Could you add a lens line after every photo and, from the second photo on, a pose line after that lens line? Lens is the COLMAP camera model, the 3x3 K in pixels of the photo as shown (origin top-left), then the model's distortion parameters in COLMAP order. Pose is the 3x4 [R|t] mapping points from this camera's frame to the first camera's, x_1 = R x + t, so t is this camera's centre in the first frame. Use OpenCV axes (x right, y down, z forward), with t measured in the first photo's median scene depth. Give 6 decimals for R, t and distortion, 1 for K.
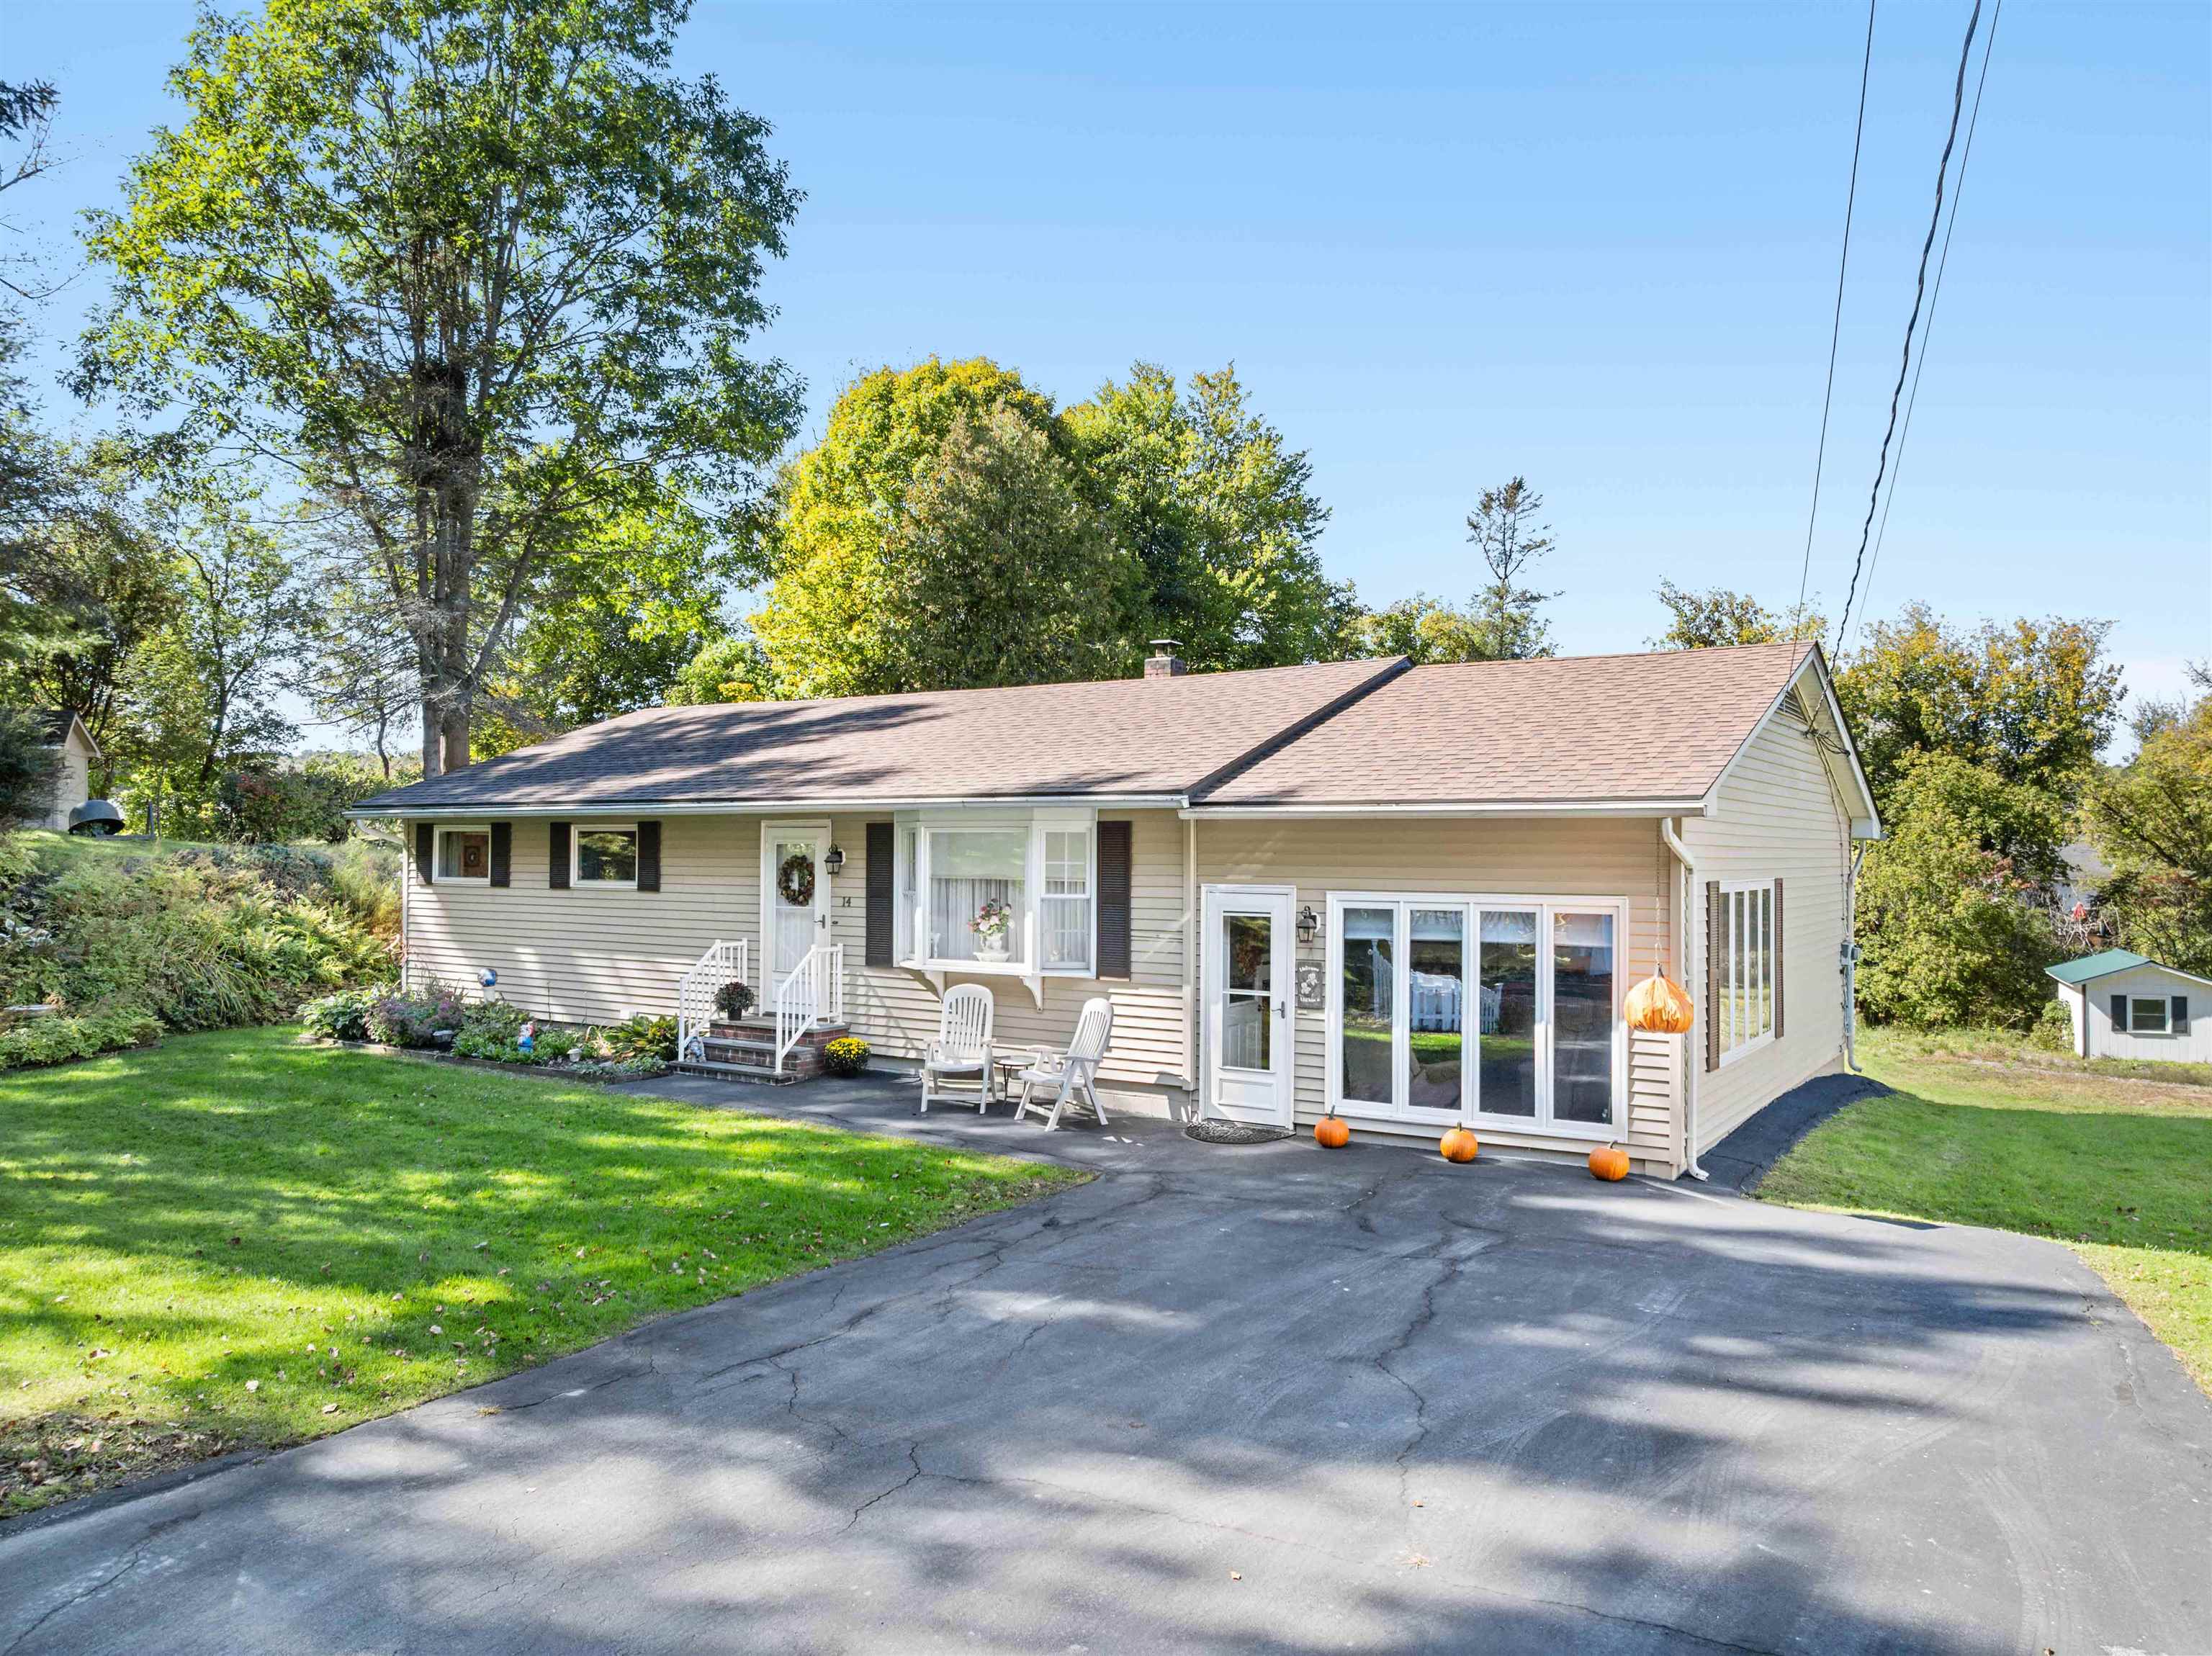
lens RADIAL K [[1559.7, 0, 1095.6], [0, 1559.7, 827.0], [0, 0, 1]] dist [-0.036952, 0.007918]
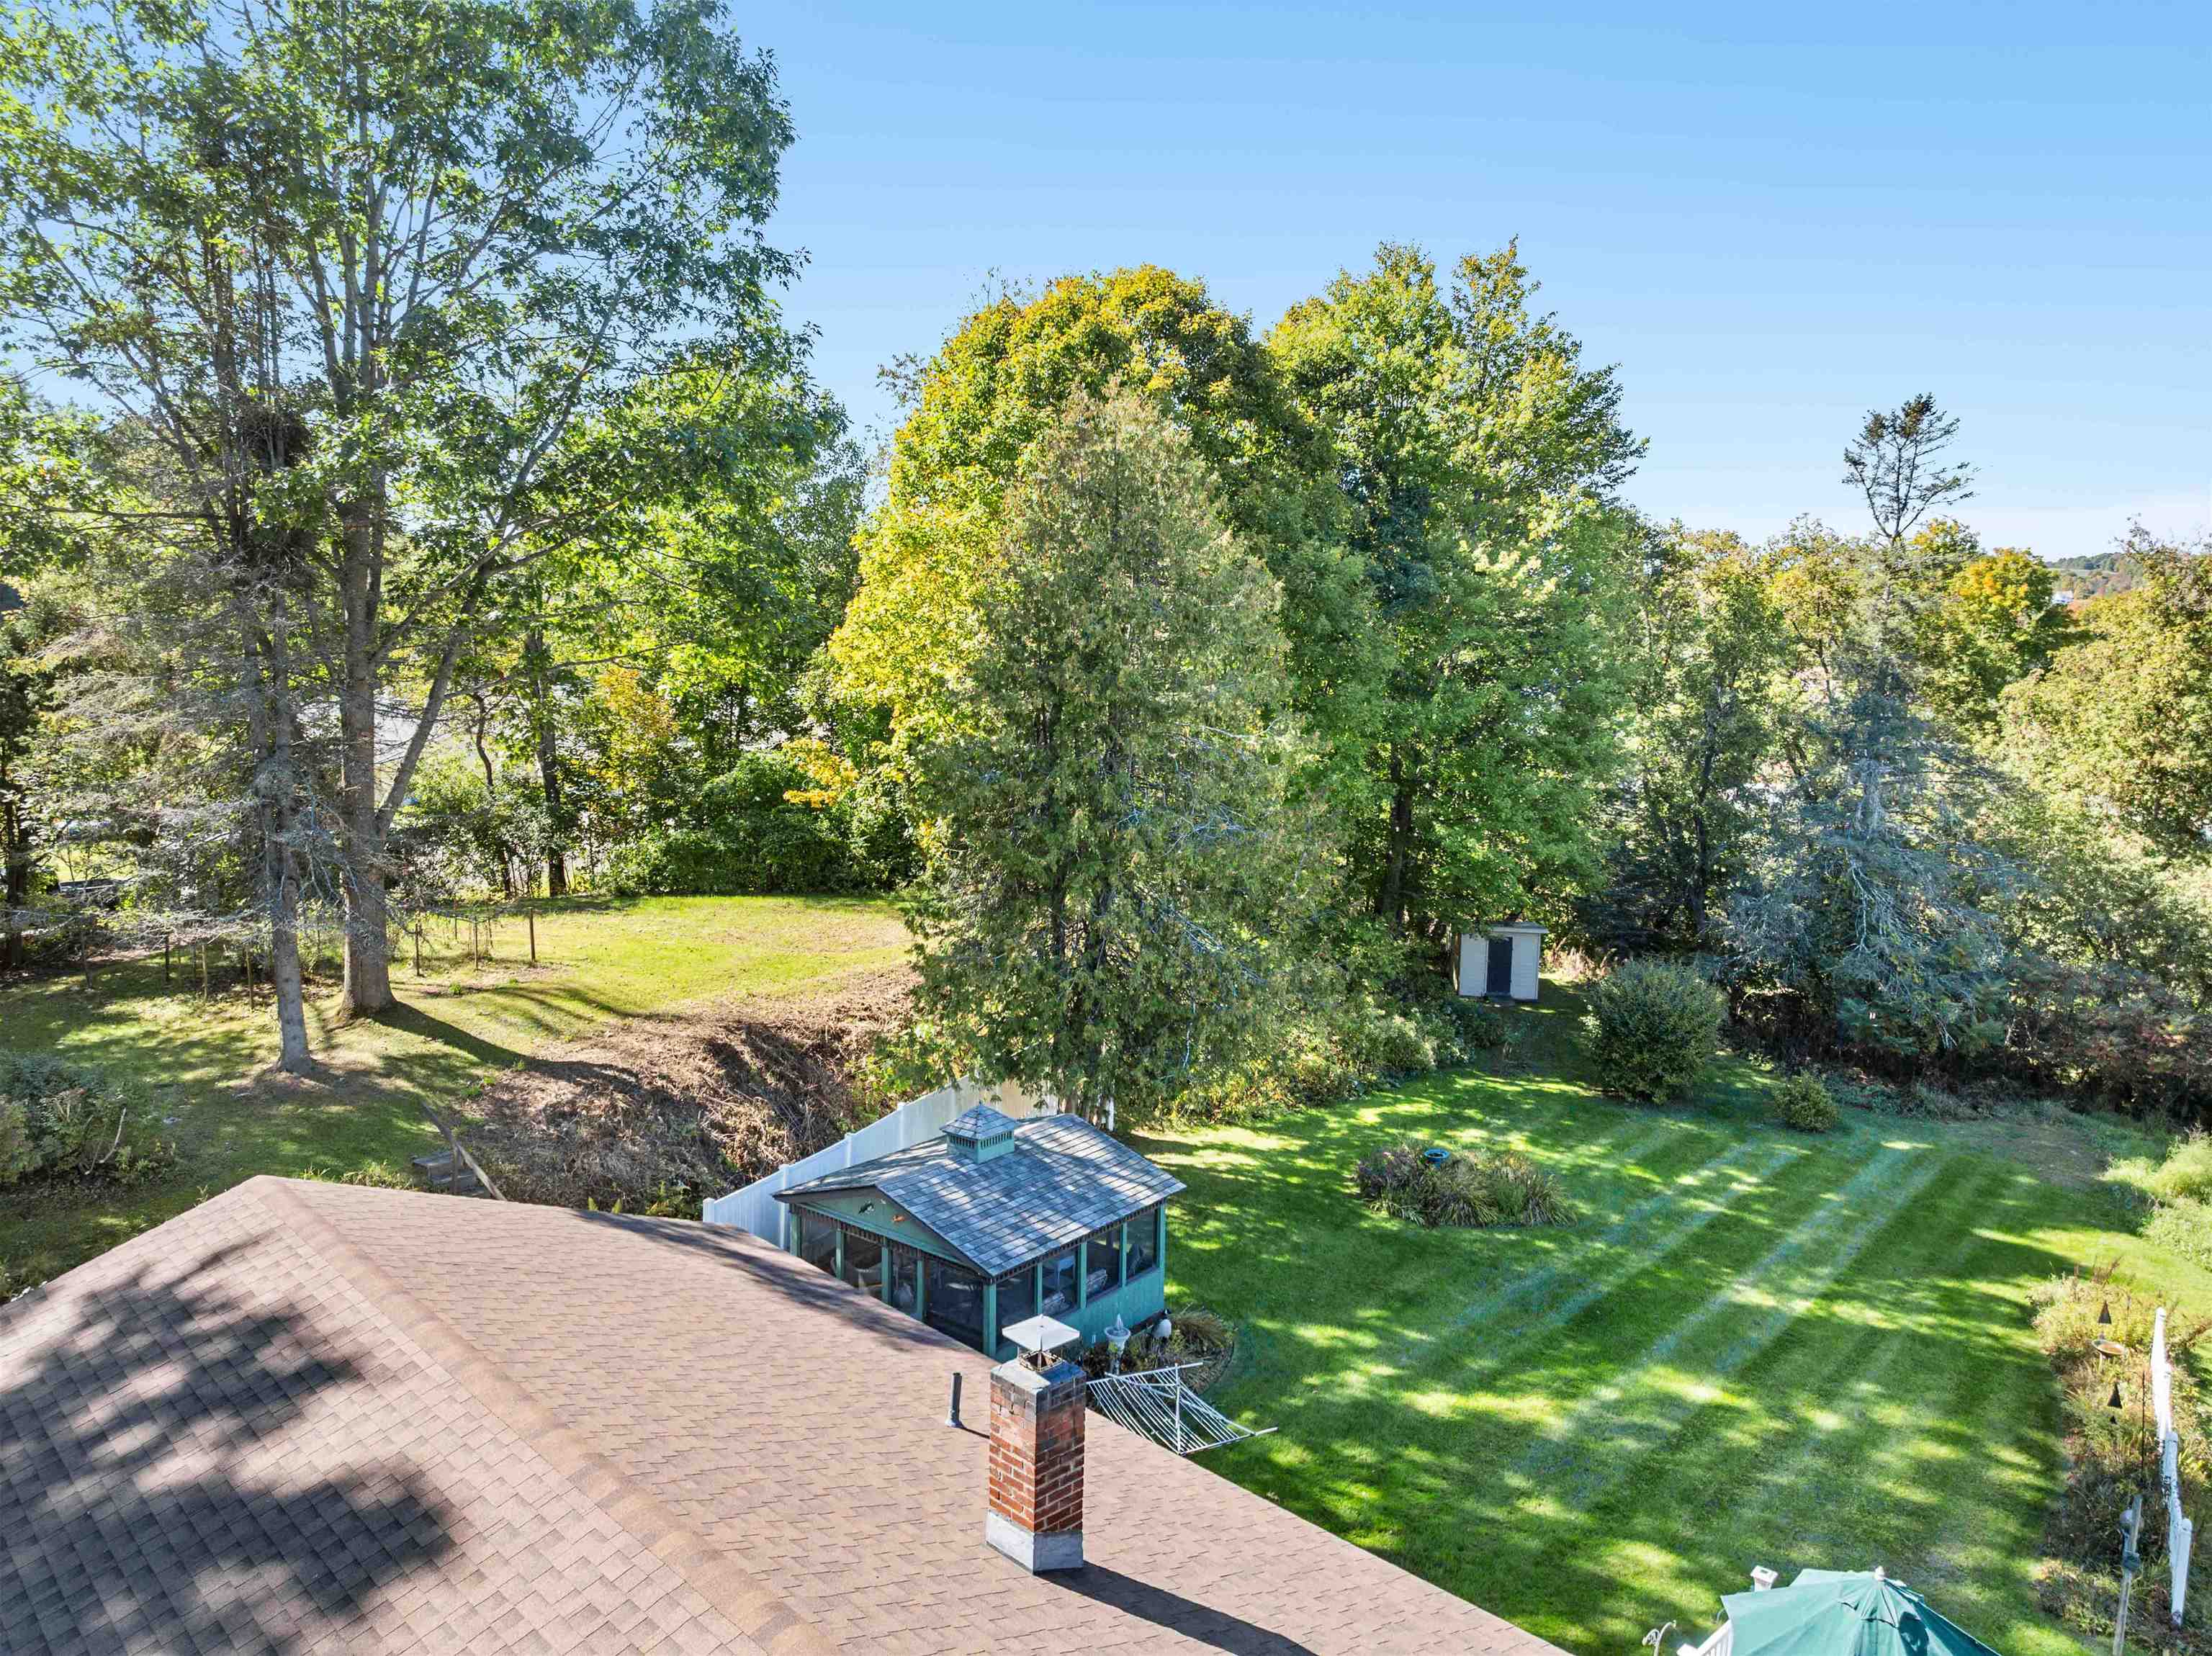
lens RADIAL K [[1559.7, 0, 1118.5], [0, 1559.7, 827.7], [0, 0, 1]] dist [-0.036952, 0.007918]
pose [[0.979654, 0.030844, -0.198308, 0.060933], [-0.004589, 0.991304, 0.131515, -0.125562], [0.200640, -0.127929, 0.971276, 0.231368]]
